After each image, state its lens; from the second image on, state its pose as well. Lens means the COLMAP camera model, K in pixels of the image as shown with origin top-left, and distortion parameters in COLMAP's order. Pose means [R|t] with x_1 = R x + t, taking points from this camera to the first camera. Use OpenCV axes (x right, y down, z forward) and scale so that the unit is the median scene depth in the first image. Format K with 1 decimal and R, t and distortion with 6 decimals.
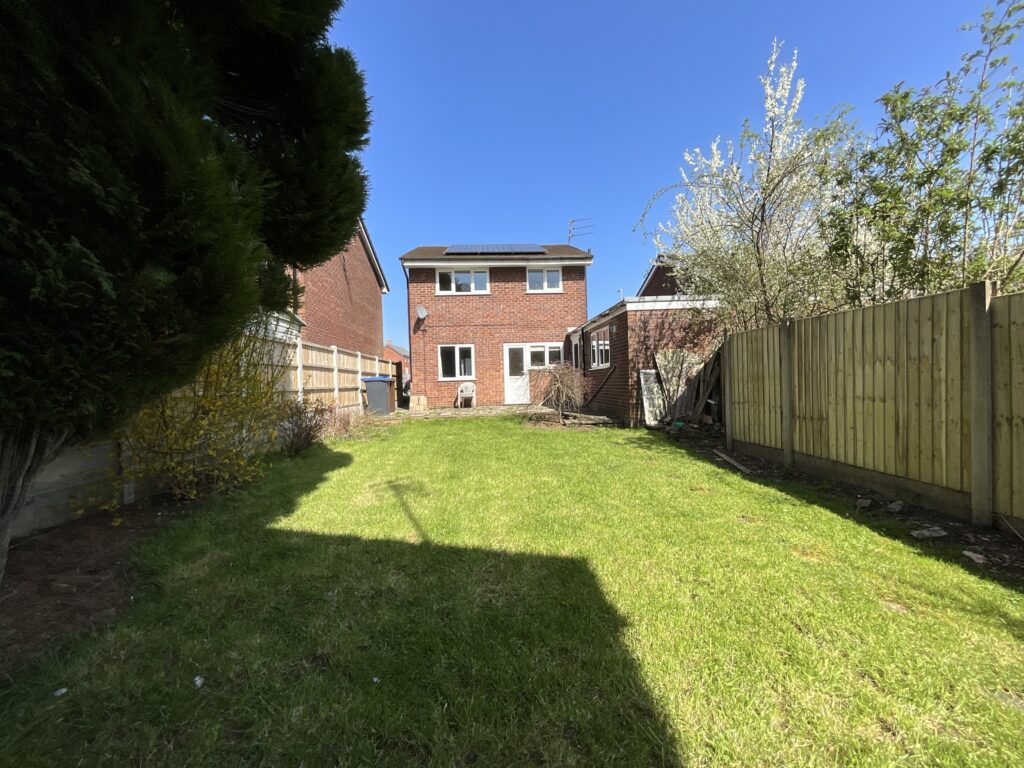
lens RADIAL K [[414.8, 0, 513.6], [0, 414.8, 382.7], [0, 0, 1]] dist [-0.000980, -0.000569]
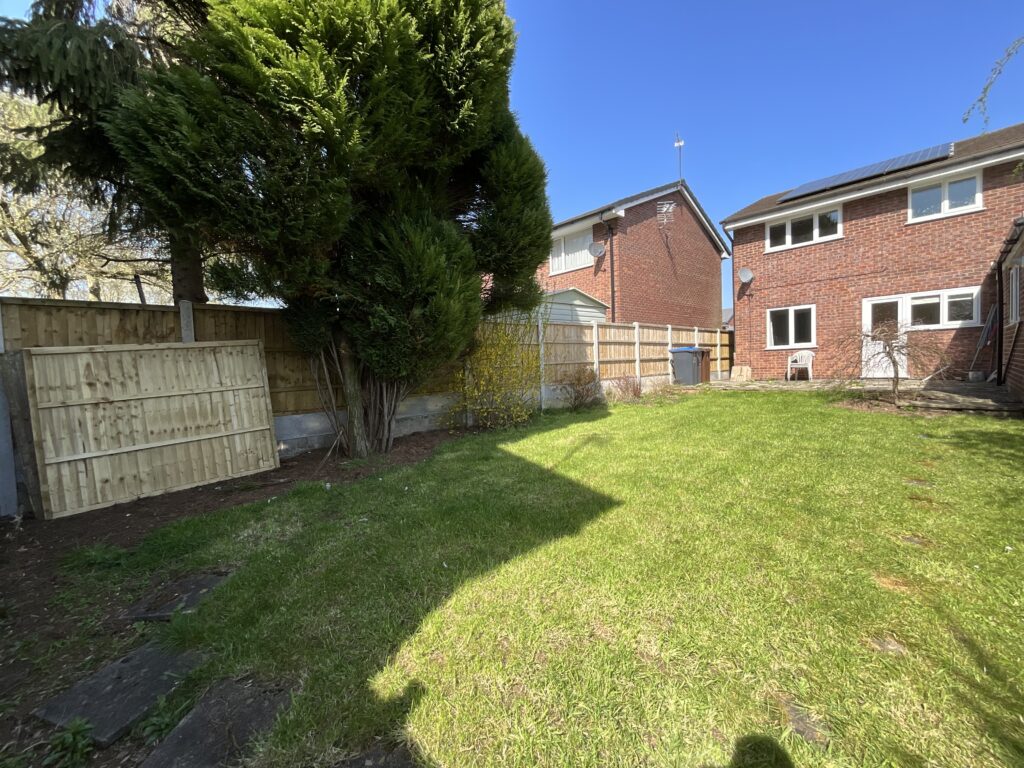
lens RADIAL K [[414.8, 0, 511.2], [0, 414.8, 383.7], [0, 0, 1]] dist [-0.000980, -0.000569]
pose [[0.637809, 0.037350, -0.769289, 0.160181], [0.021508, 0.997570, 0.066266, -0.002508], [0.769894, -0.058811, 0.635456, -0.002234]]
